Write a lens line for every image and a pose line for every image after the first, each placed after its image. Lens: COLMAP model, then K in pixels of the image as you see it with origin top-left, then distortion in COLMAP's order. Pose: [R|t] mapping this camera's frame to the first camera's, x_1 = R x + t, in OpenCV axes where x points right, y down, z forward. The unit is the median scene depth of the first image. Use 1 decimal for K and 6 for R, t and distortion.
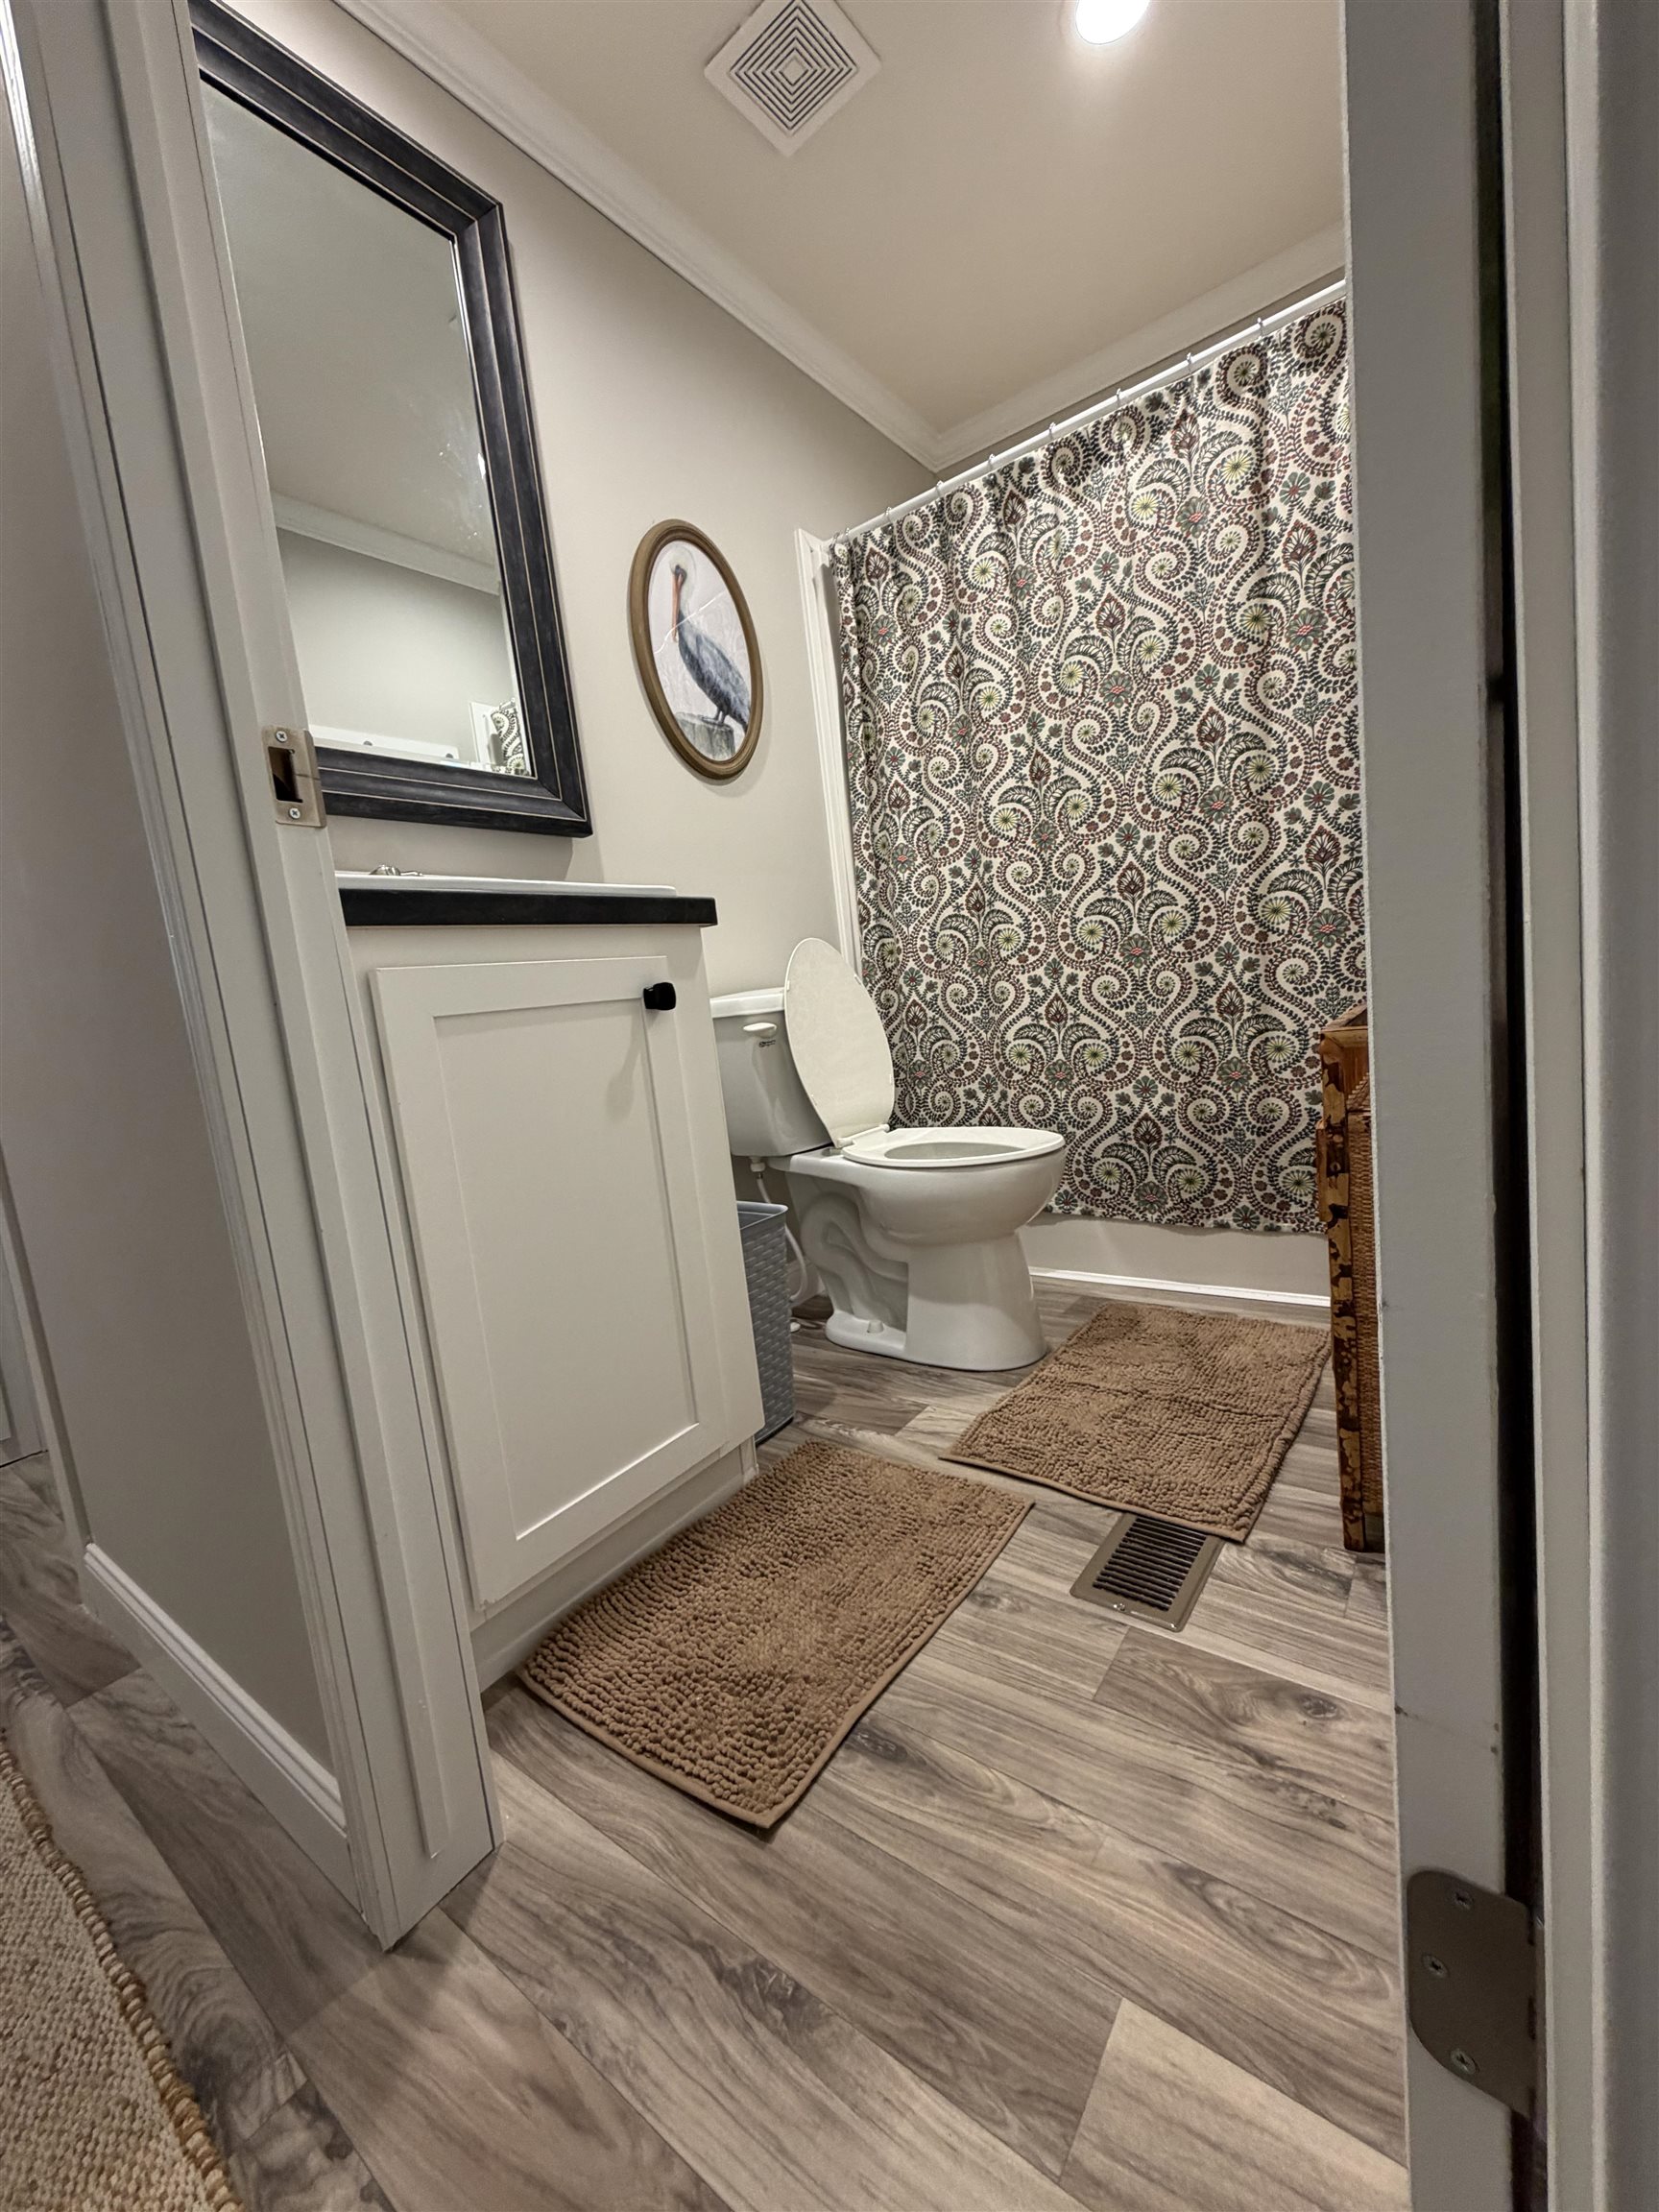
lens RADIAL K [[884.6, 0, 823.7], [0, 884.6, 1096.3], [0, 0, 1]] dist [0.002814, 0.000346]
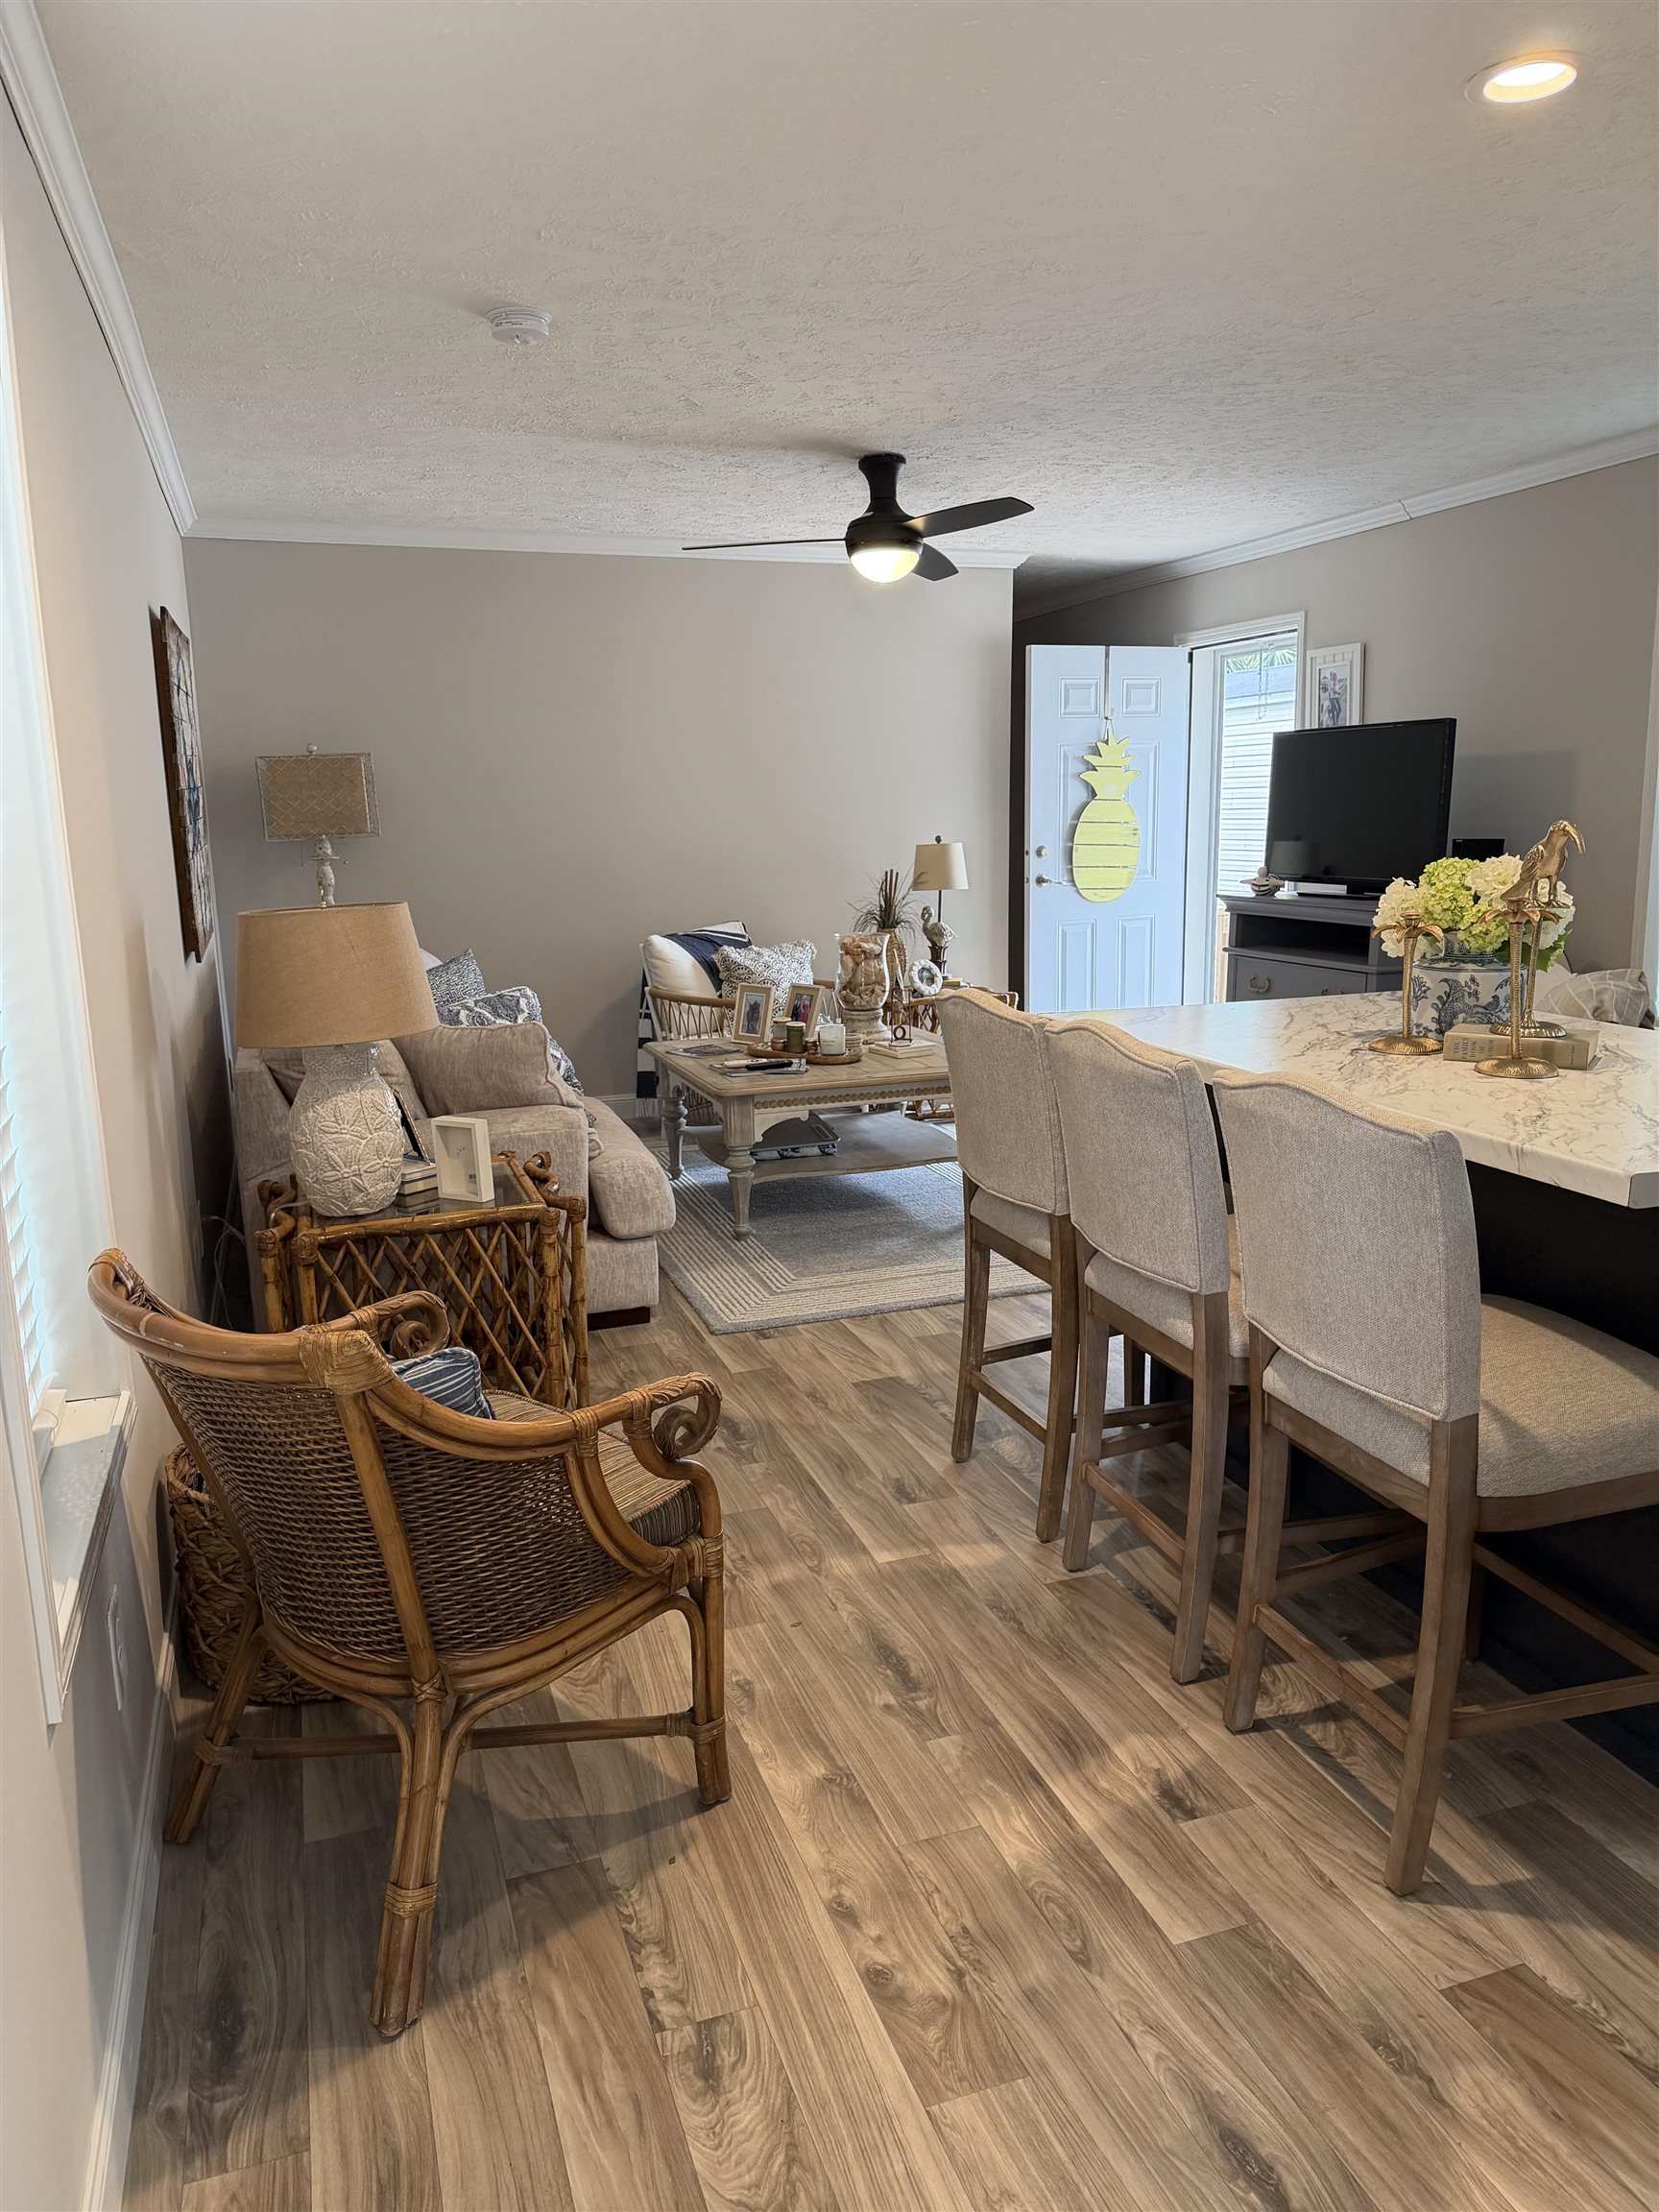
lens RADIAL K [[1539.9, 0, 827.0], [0, 1539.9, 1115.4], [0, 0, 1]] dist [-0.032423, 0.000157]
pose [[-0.822934, 0.016578, 0.567895, -0.608860], [0.180733, 0.955287, 0.234013, -0.975654], [-0.538623, 0.295214, -0.789135, 2.532153]]
